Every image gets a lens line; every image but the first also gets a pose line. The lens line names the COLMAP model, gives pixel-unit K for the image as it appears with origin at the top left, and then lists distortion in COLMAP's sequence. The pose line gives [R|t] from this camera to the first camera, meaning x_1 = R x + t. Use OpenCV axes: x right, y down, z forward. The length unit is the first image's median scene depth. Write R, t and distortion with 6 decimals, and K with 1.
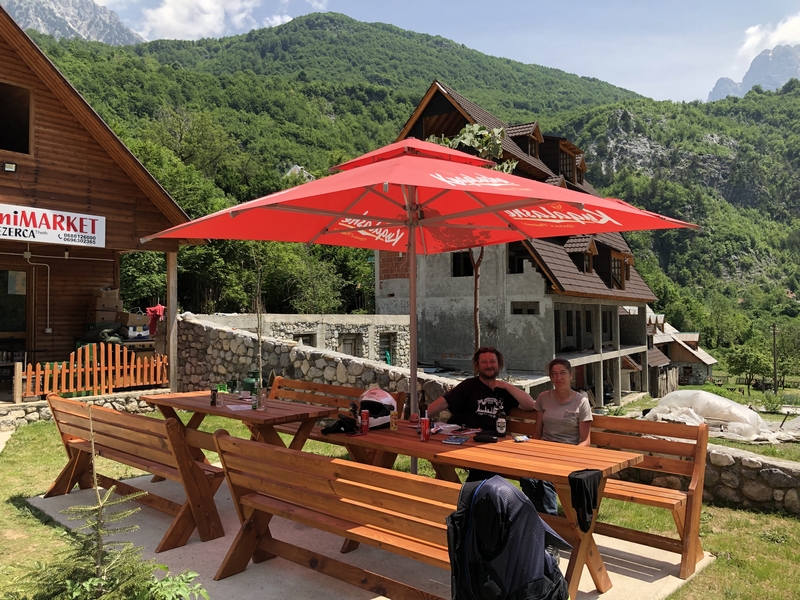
lens RADIAL K [[652.4, 0, 400.0], [0, 652.4, 300.0], [0, 0, 1]] dist [-0.003888, 0.007757]
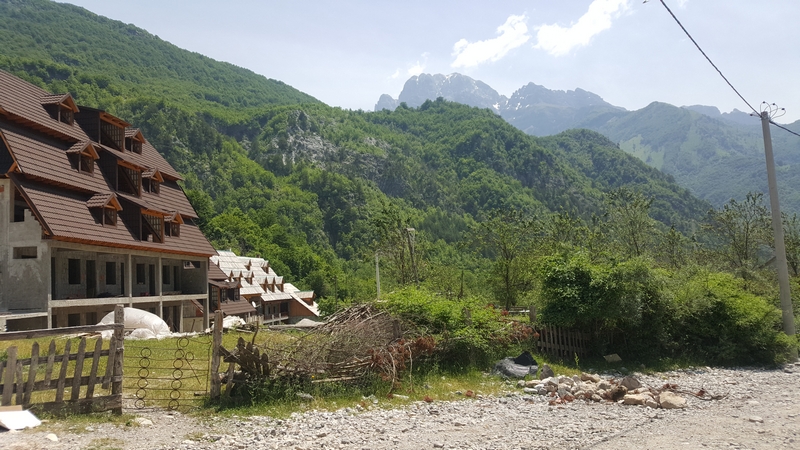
lens RADIAL K [[589.7, 0, 396.1], [0, 589.7, 228.7], [0, 0, 1]] dist [0.195846, -0.476054]
pose [[0.892549, 0.003617, 0.450936, 0.015843], [0.033410, 0.996689, -0.074123, 0.003571], [-0.449712, 0.081224, 0.889473, -0.009967]]
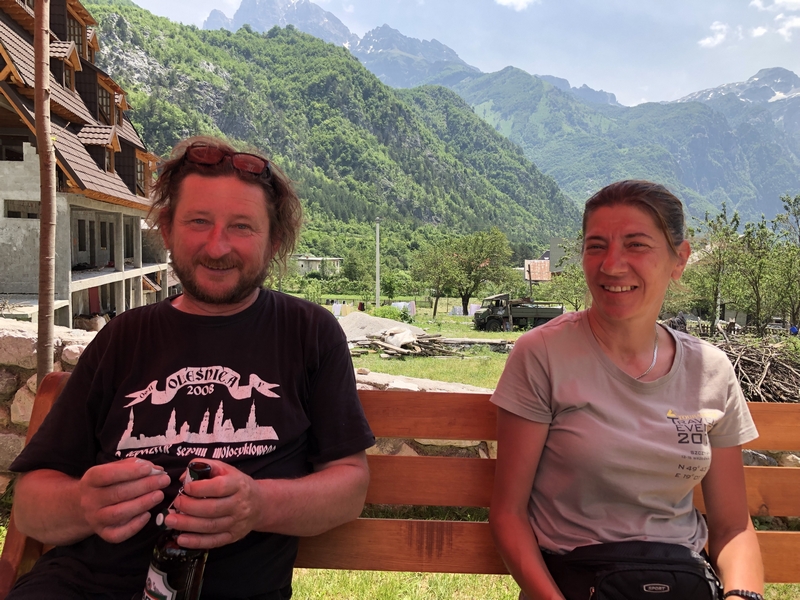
lens RADIAL K [[648.0, 0, 391.0], [0, 648.0, 295.7], [0, 0, 1]] dist [0.012756, 0.007692]
pose [[0.747261, -0.033593, 0.663681, 0.000388], [-0.041626, 0.994394, 0.097201, 0.001078], [-0.663226, -0.100261, 0.741673, 0.008852]]
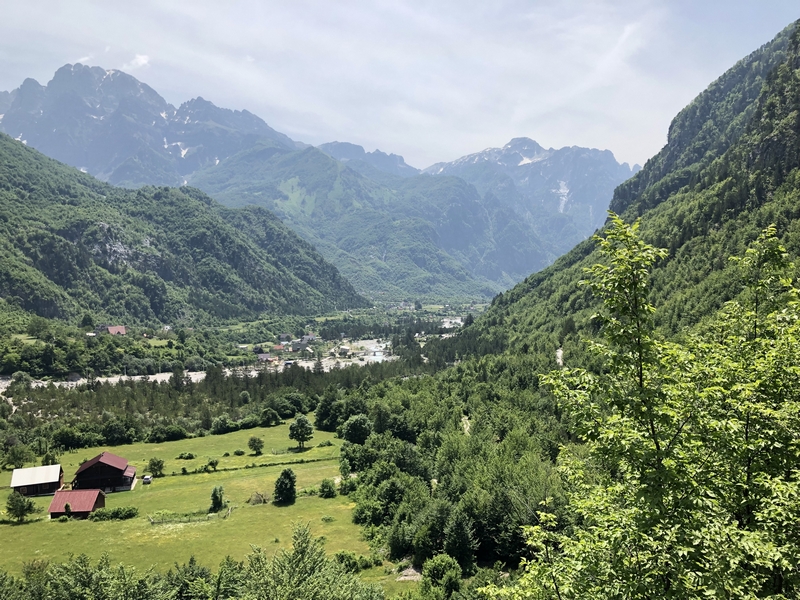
lens RADIAL K [[652.4, 0, 400.0], [0, 652.4, 300.0], [0, 0, 1]] dist [-0.003888, 0.007757]
pose [[0.527863, -0.038994, 0.848434, -0.908607], [0.001108, 0.998976, 0.045224, -0.165091], [-0.849329, -0.022932, 0.527366, -0.825815]]
